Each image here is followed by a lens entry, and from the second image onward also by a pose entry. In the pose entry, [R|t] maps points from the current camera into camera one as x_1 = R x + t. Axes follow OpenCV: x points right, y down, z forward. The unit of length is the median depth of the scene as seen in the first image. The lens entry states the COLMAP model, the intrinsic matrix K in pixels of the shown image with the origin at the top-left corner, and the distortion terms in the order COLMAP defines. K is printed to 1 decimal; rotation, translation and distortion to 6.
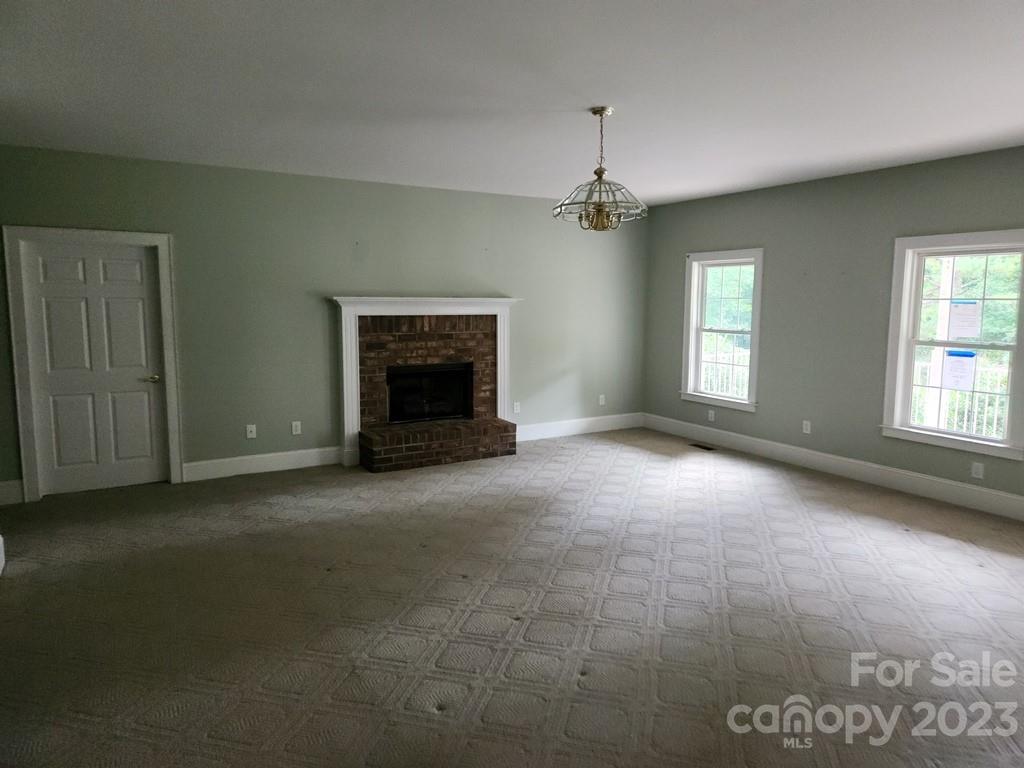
lens RADIAL K [[679.7, 0, 512.0], [0, 679.7, 384.0], [0, 0, 1]] dist [0.059389, -0.055066]
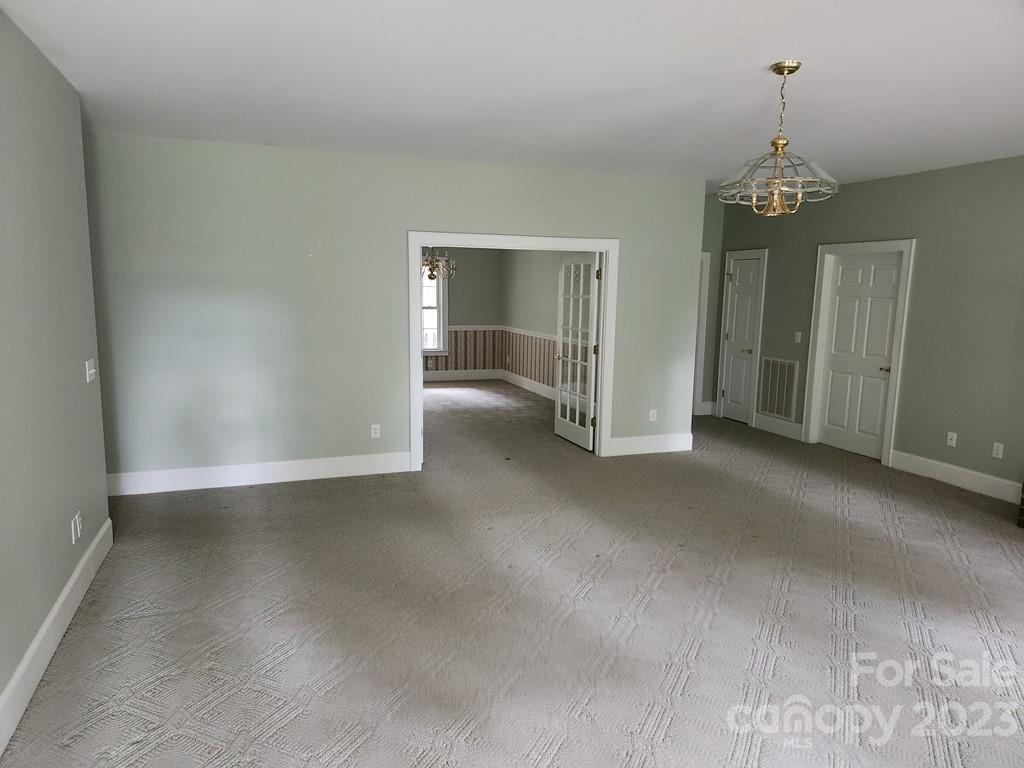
lens RADIAL K [[679.7, 0, 512.0], [0, 679.7, 384.0], [0, 0, 1]] dist [0.059389, -0.055066]
pose [[-0.184075, 0.133062, -0.973864, 0.732601], [-0.146060, 0.976091, 0.160973, -0.079956], [0.971999, 0.171874, -0.160239, 0.613405]]
